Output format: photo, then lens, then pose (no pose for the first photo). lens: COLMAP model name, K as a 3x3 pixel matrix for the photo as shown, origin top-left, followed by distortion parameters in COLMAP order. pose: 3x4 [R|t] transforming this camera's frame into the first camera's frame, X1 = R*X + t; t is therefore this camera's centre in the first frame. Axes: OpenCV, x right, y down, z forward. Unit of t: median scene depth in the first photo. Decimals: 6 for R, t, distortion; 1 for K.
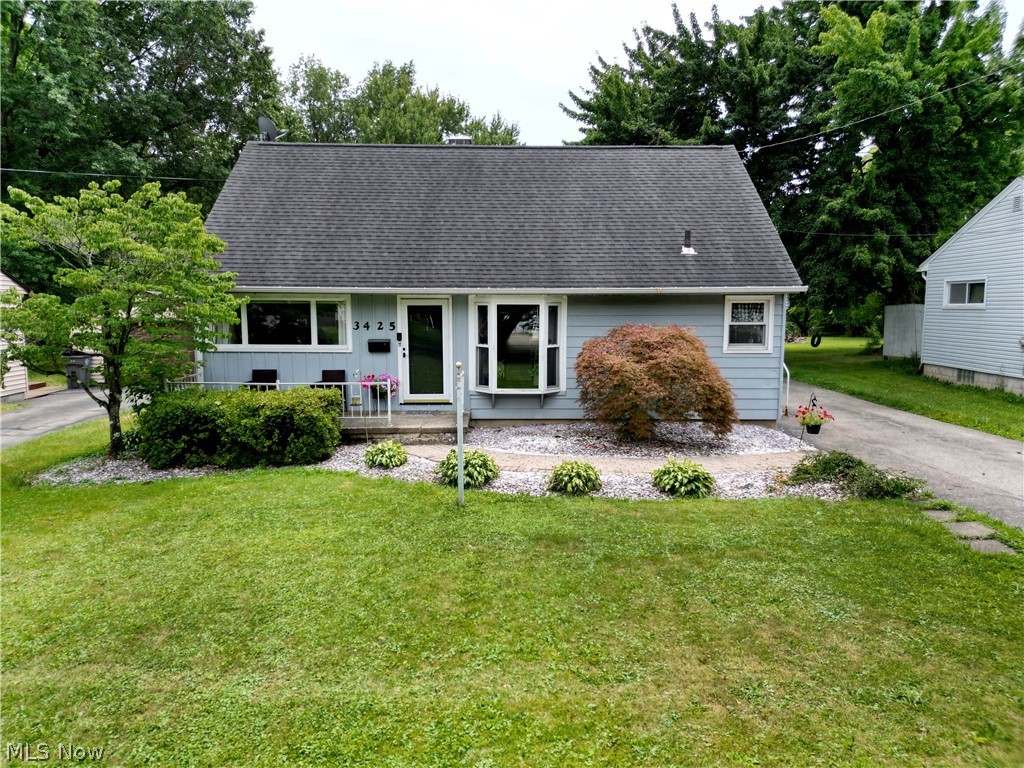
lens RADIAL K [[712.9, 0, 512.0], [0, 712.9, 384.0], [0, 0, 1]] dist [0.096088, -0.096315]
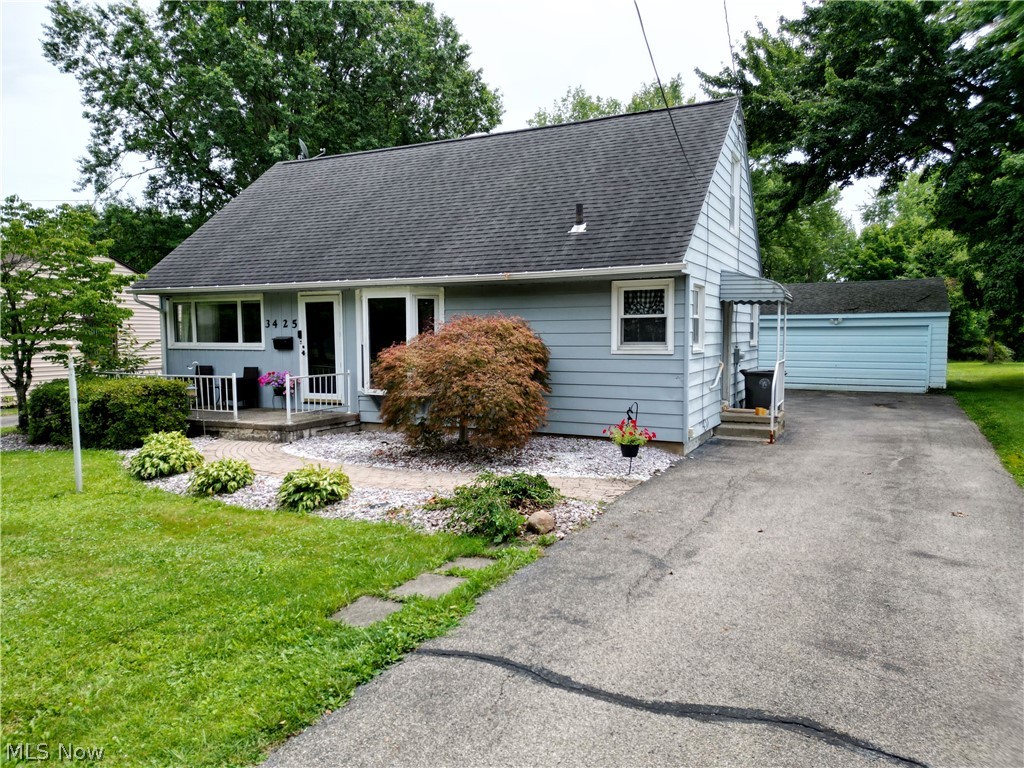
lens RADIAL K [[712.9, 0, 512.0], [0, 712.9, 384.0], [0, 0, 1]] dist [0.096088, -0.096315]
pose [[0.886619, 0.026629, -0.461733, 0.566586], [-0.043849, 0.998684, -0.026602, 0.016192], [0.460417, 0.043832, 0.886620, 0.255878]]
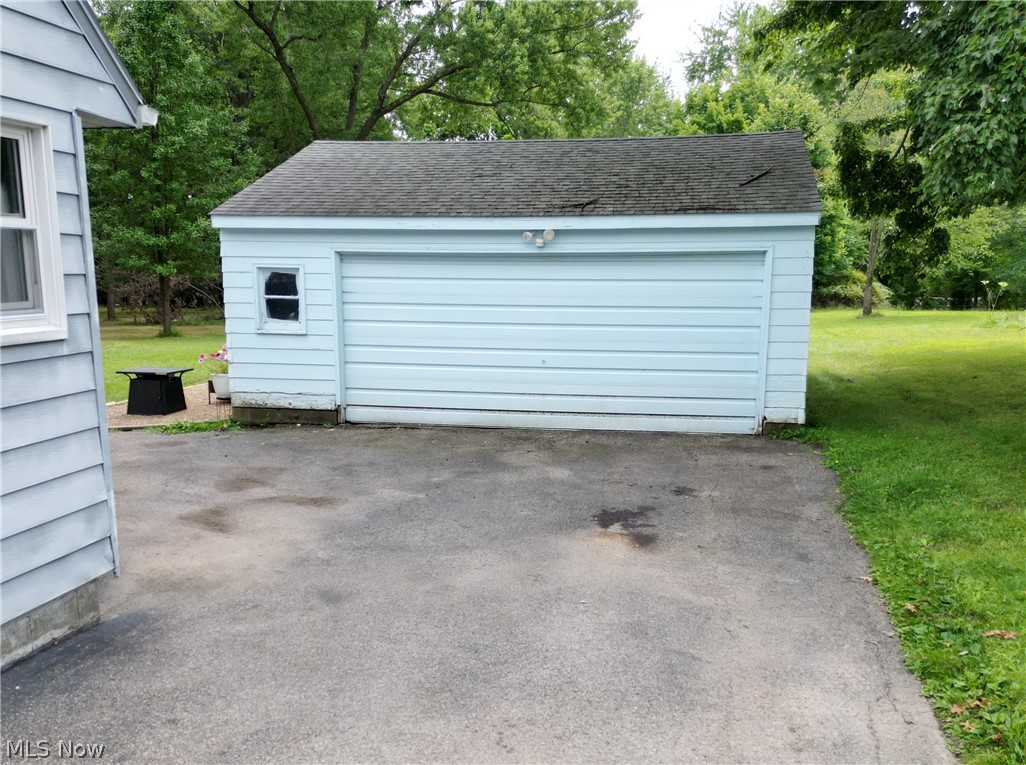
lens RADIAL K [[1048.2, 0, 510.3], [0, 1048.2, 473.8], [0, 0, 1]] dist [0.051955, -0.008025]
pose [[0.978764, 0.035382, -0.201916, 0.610533], [-0.016492, 0.995390, 0.094479, -0.089260], [0.204328, -0.089143, 0.974835, 1.168159]]
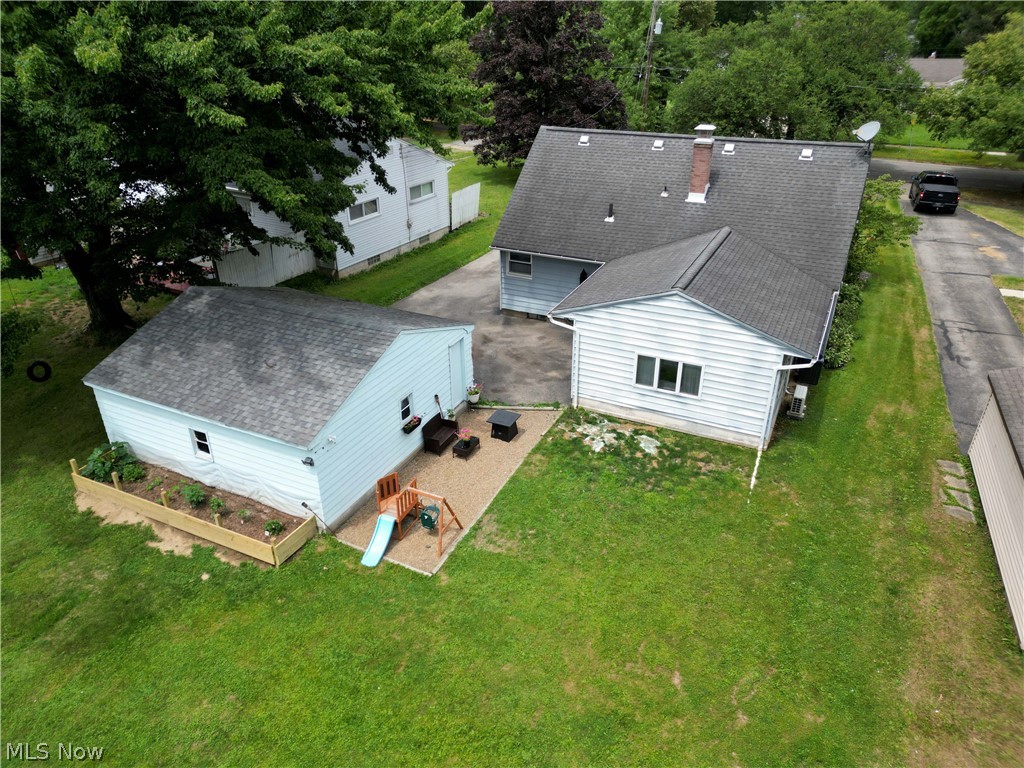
lens RADIAL K [[712.9, 0, 512.0], [0, 712.9, 384.0], [0, 0, 1]] dist [0.096088, -0.096315]
pose [[-0.889884, -0.211623, 0.404131, -0.495514], [0.051593, 0.833519, 0.550077, -0.909378], [-0.453259, 0.510355, -0.730817, 3.071679]]
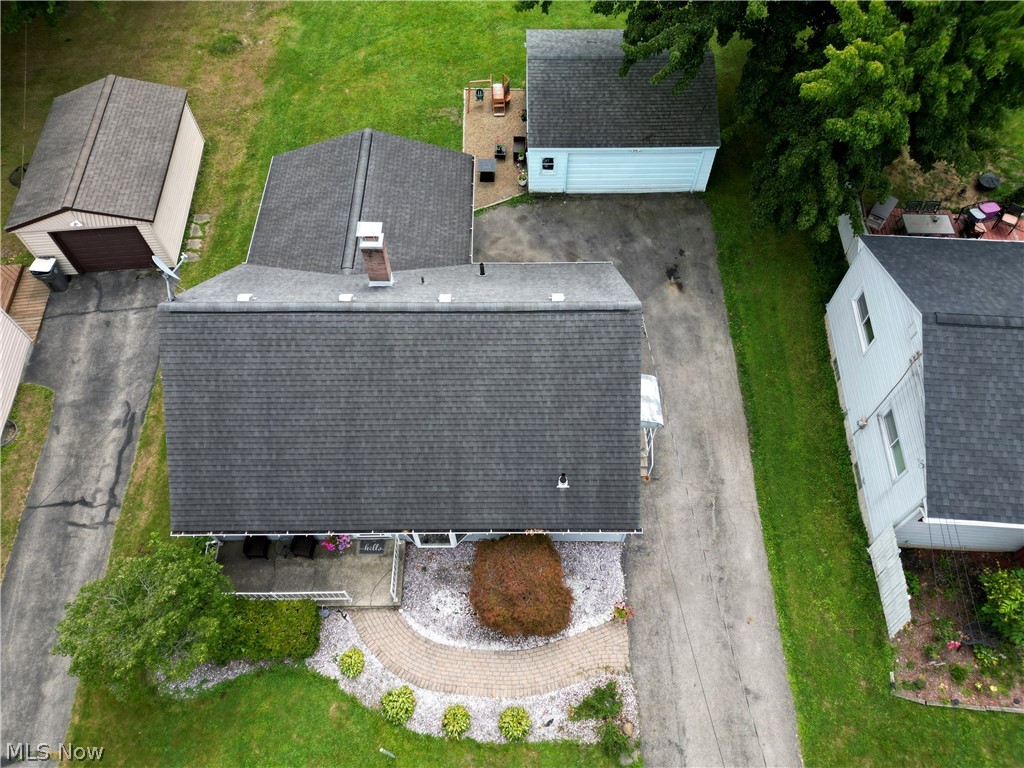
lens RADIAL K [[712.9, 0, 512.0], [0, 712.9, 384.0], [0, 0, 1]] dist [0.096088, -0.096315]
pose [[0.999739, 0.008225, -0.021306, 0.183463], [0.011658, 0.618405, 0.785773, -1.291970], [0.019639, -0.785817, 0.618147, 0.371264]]
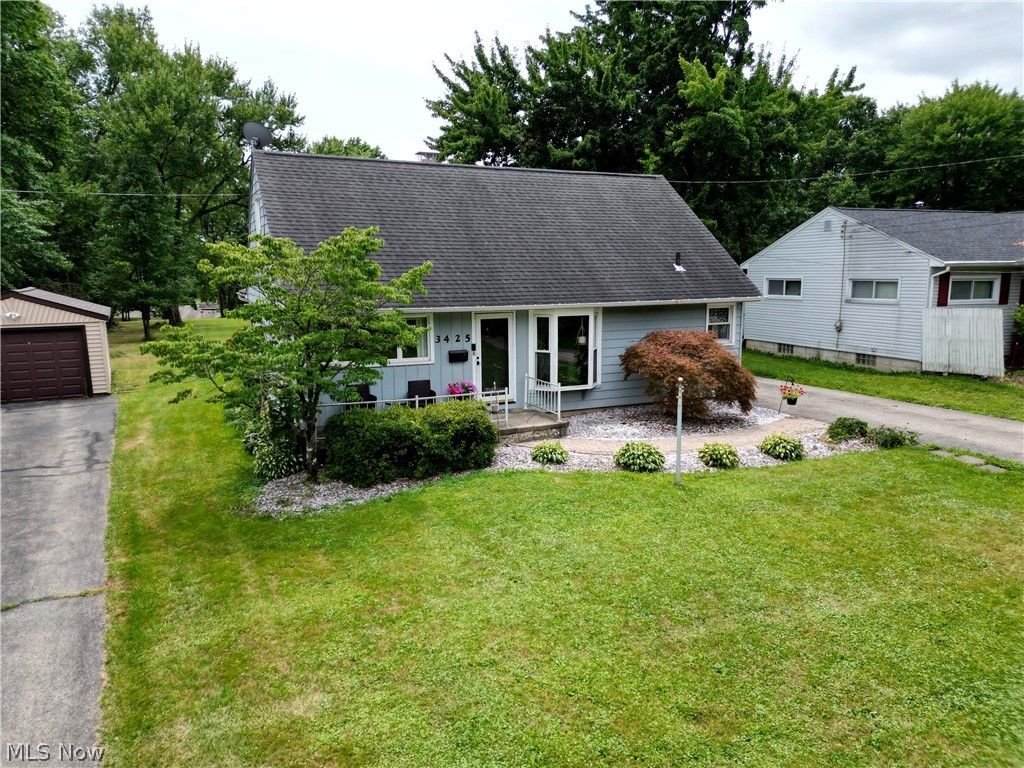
lens RADIAL K [[712.9, 0, 512.0], [0, 712.9, 384.0], [0, 0, 1]] dist [0.096088, -0.096315]
pose [[0.916301, -0.070107, 0.394307, -0.552545], [0.051595, 0.997019, 0.057369, -0.069807], [-0.397154, -0.032223, 0.917186, -0.059857]]
